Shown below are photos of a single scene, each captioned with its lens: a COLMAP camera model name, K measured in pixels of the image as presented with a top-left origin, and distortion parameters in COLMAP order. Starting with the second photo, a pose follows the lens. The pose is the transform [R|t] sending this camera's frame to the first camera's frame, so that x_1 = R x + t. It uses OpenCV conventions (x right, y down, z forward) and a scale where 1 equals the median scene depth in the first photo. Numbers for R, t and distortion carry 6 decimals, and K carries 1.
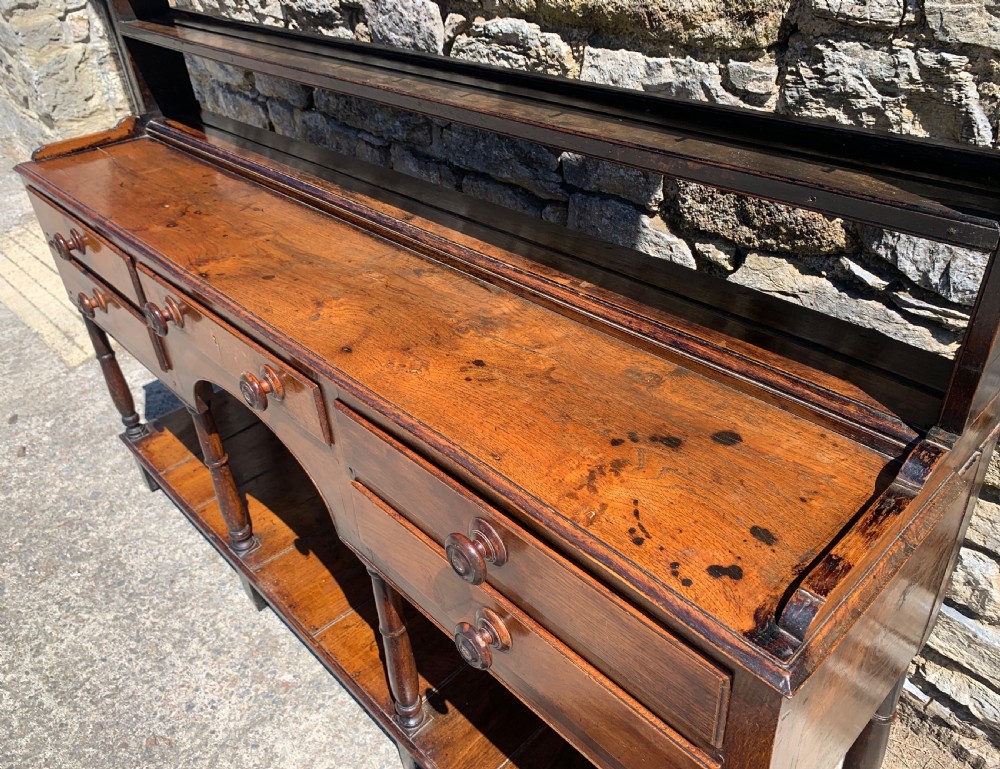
lens RADIAL K [[787.9, 0, 507.4], [0, 787.9, 374.6], [0, 0, 1]] dist [0.008361, -0.000022]
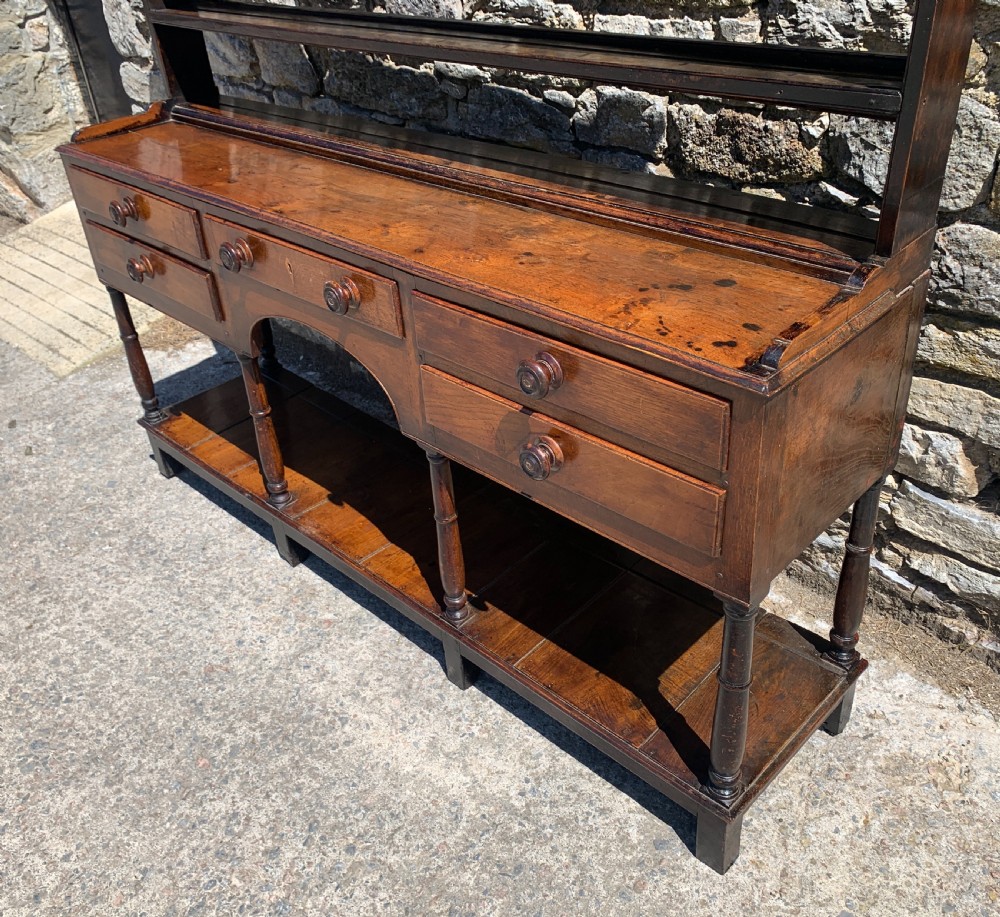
lens RADIAL K [[936.8, 0, 488.3], [0, 936.8, 446.8], [0, 0, 1]] dist [0.009057, 0.001882]
pose [[0.999505, -0.028208, 0.013940, -0.095360], [0.028340, 0.999554, -0.009372, 0.225338], [-0.013669, 0.009762, 0.999859, -0.361434]]
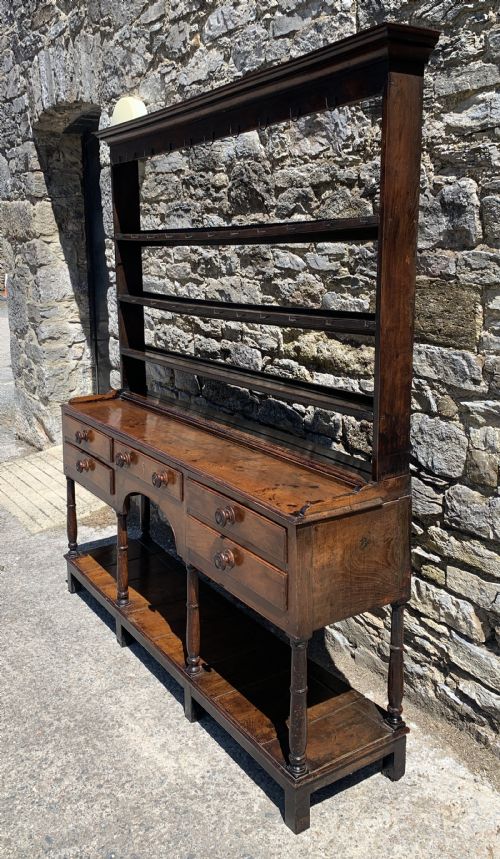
lens RADIAL K [[730.2, 0, 259.2], [0, 730.2, 382.8], [0, 0, 1]] dist [0.071043, -0.106049]
pose [[0.983052, 0.084243, -0.162823, 0.305964], [-0.142040, 0.911514, -0.385963, 0.504441], [0.115901, 0.402549, 0.908032, -1.039427]]
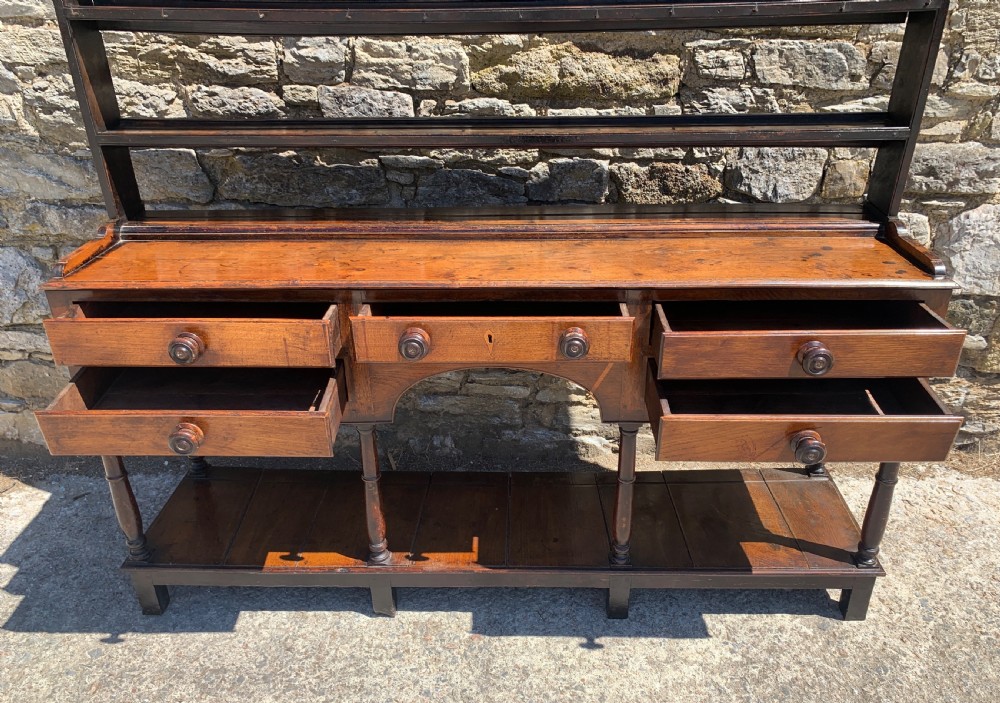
lens RADIAL K [[766.0, 0, 508.9], [0, 766.0, 366.2], [0, 0, 1]] dist [0.016750, -0.009248]
pose [[0.706034, -0.282248, 0.649502, -1.148744], [0.365218, 0.930891, 0.007523, 0.028348], [-0.606739, 0.231898, 0.760323, -0.012949]]
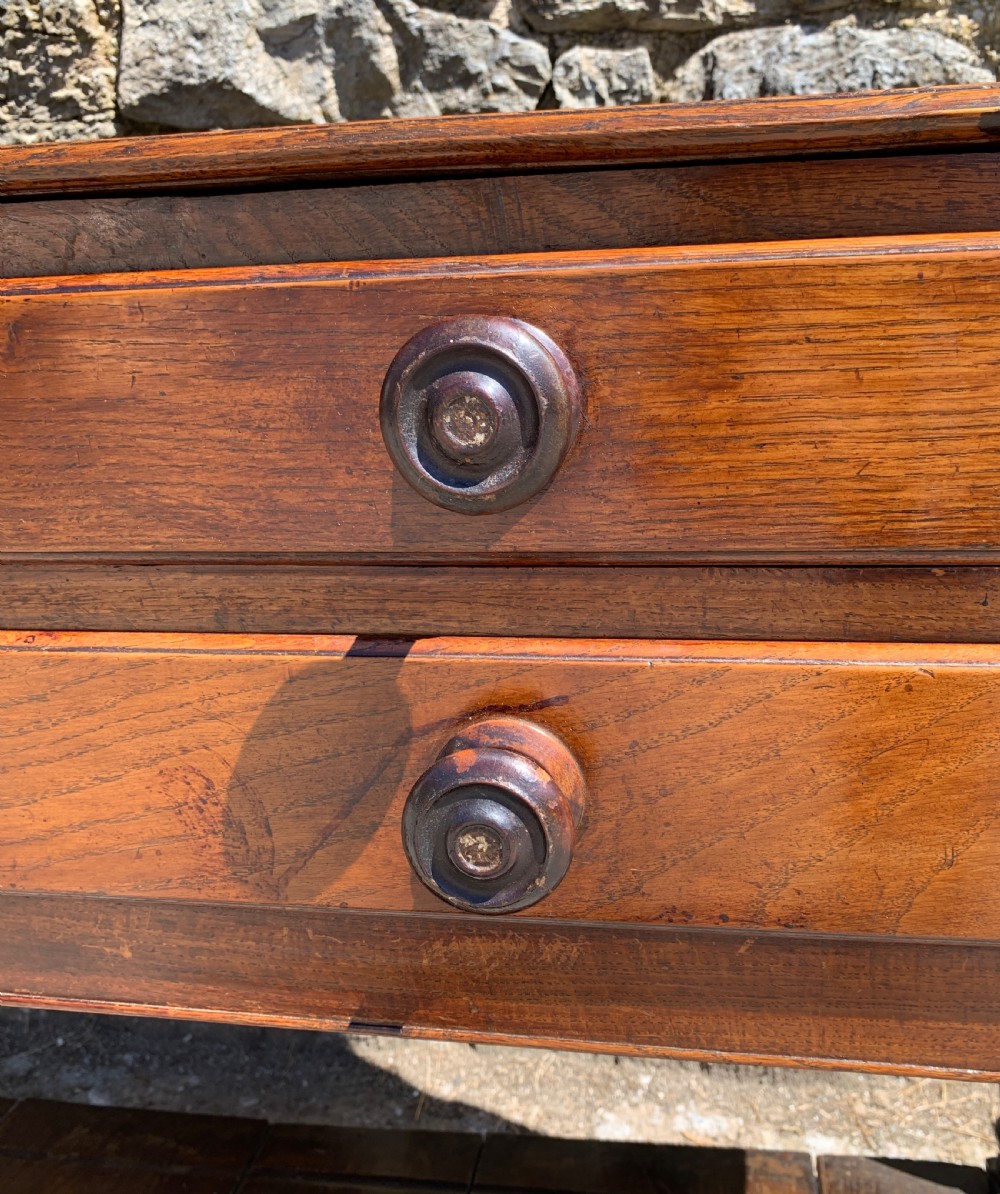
lens RADIAL K [[1096.3, 0, 540.5], [0, 1096.3, 596.4], [0, 0, 1]] dist [0.005806, -0.000517]
pose [[0.802811, -0.133557, 0.581083, -0.173848], [0.322207, 0.917206, -0.234342, 0.247901], [-0.501674, 0.375361, 0.779376, 0.432725]]
